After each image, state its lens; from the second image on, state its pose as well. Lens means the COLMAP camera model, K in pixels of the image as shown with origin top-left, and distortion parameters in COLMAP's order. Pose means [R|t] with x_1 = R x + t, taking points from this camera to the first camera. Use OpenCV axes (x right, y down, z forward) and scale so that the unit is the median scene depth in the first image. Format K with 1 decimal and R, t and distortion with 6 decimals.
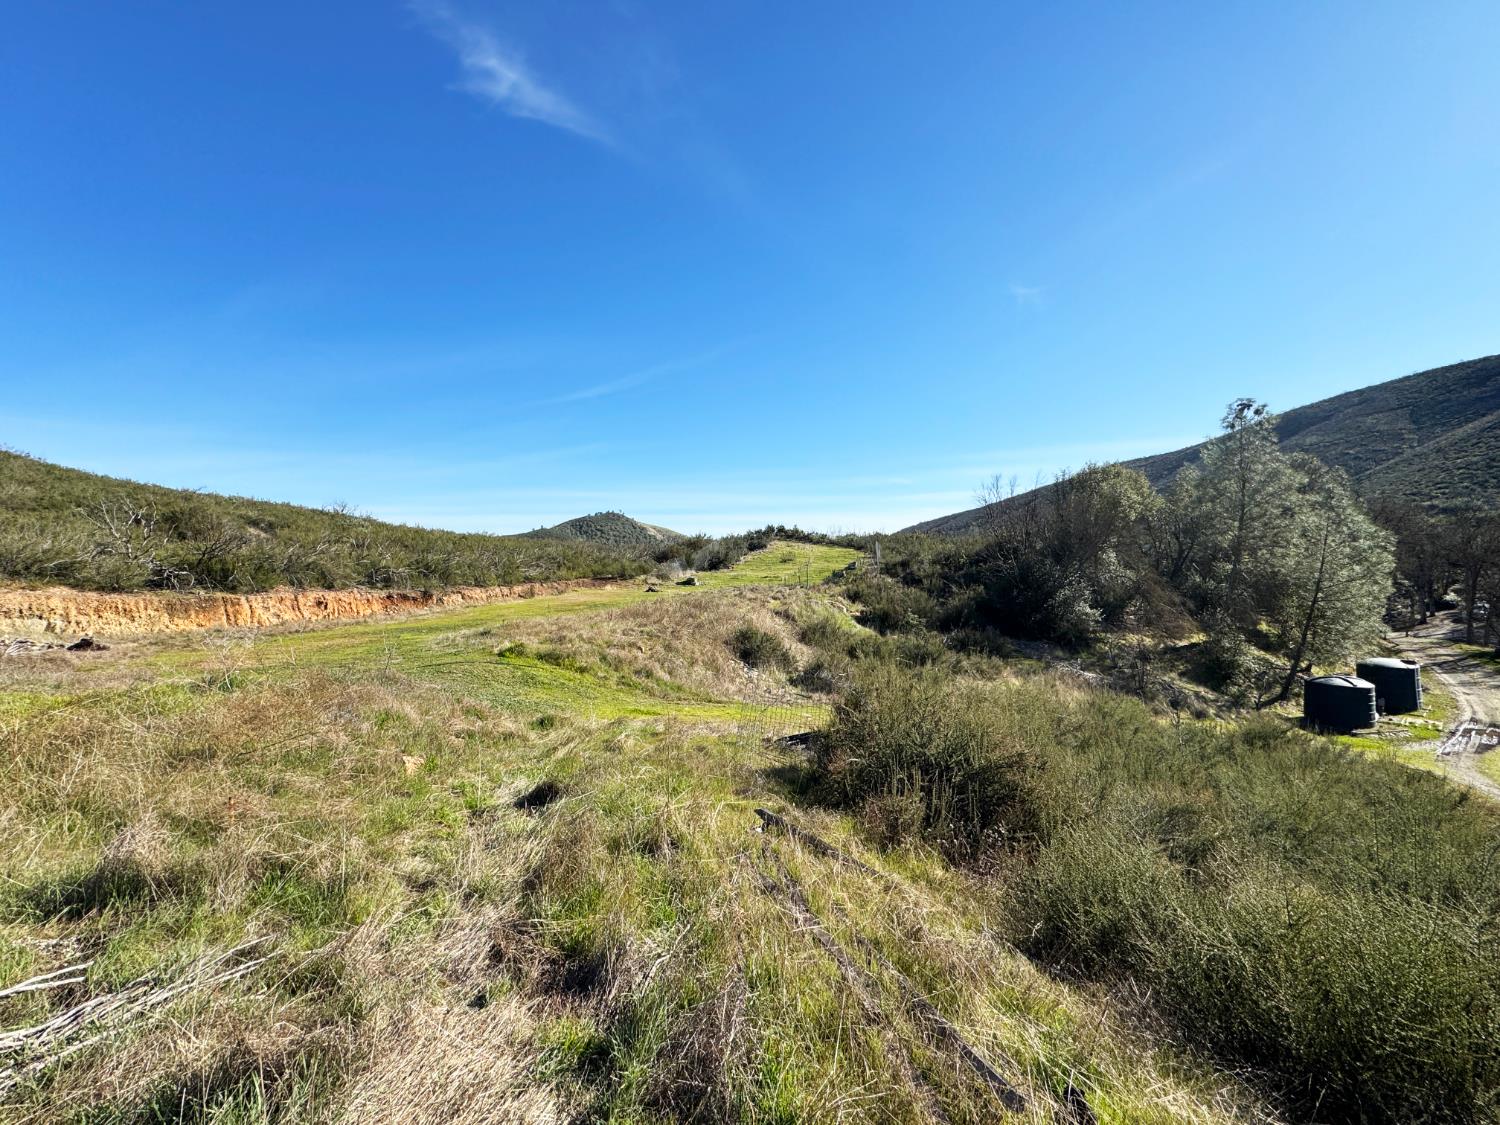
lens RADIAL K [[601.6, 0, 750.5], [0, 601.6, 563.5], [0, 0, 1]] dist [-0.004250, 0.002192]
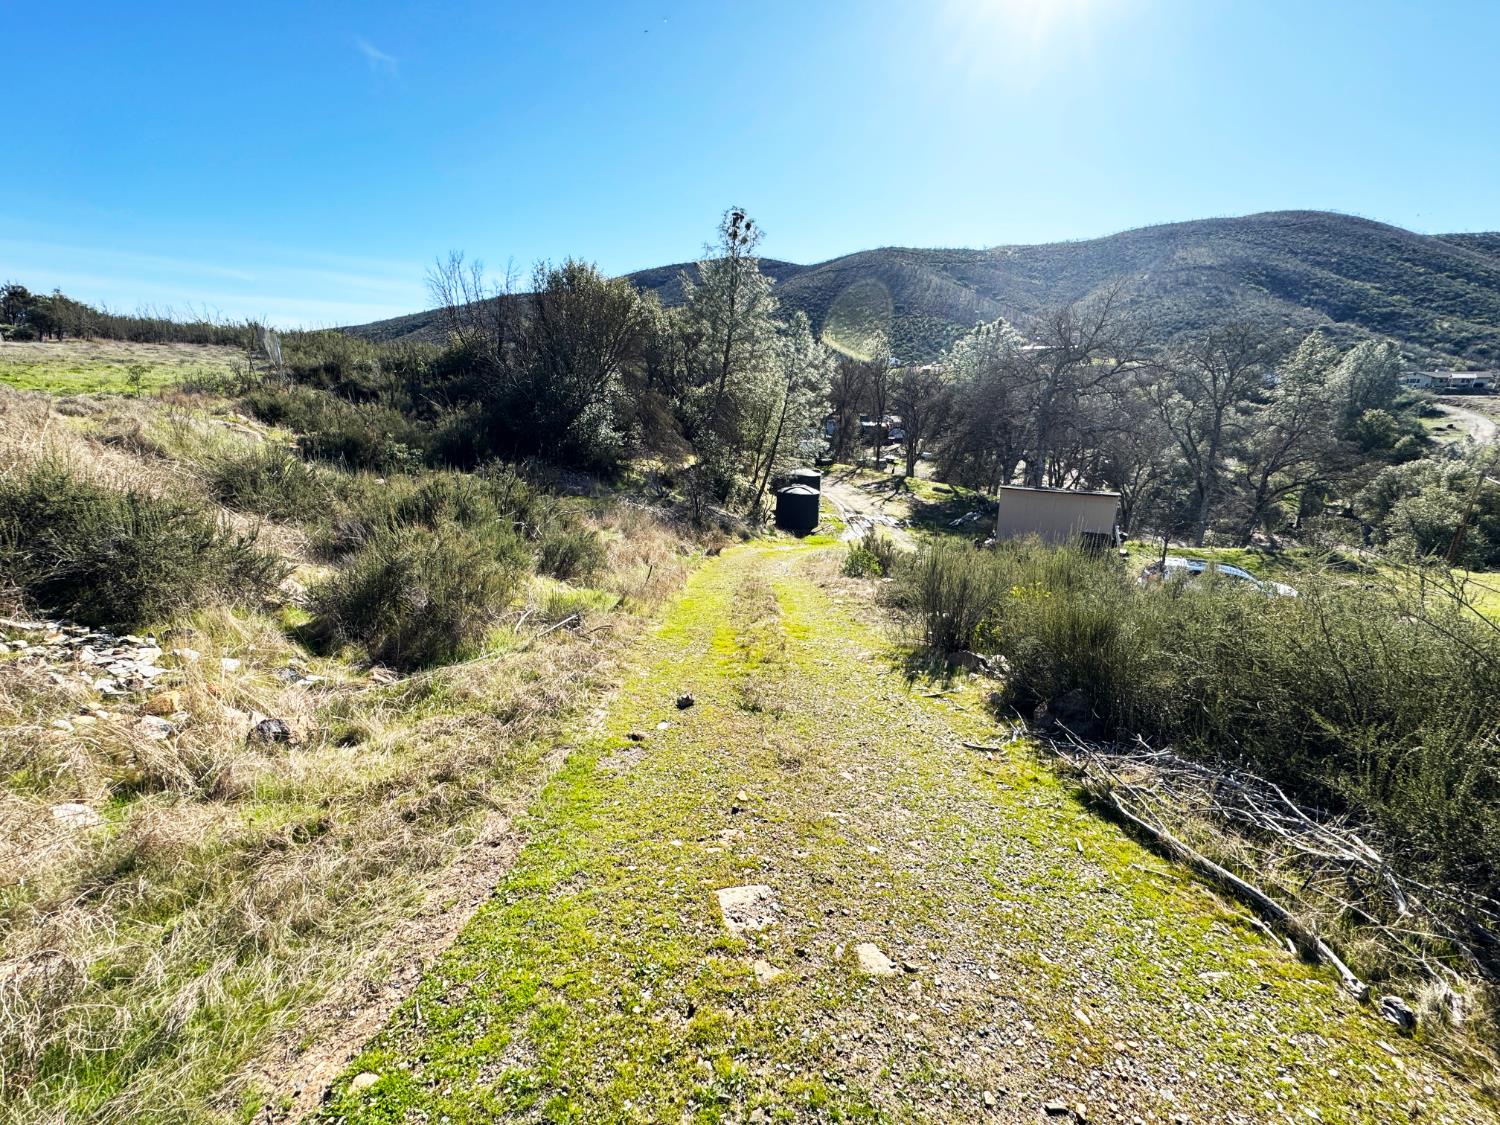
lens RADIAL K [[601.6, 0, 751.3], [0, 601.6, 560.2], [0, 0, 1]] dist [-0.004250, 0.002192]
pose [[0.609473, -0.175553, 0.773126, -0.023973], [-0.035100, 0.968244, 0.247529, 0.068687], [-0.792029, -0.177999, 0.583957, 0.626312]]
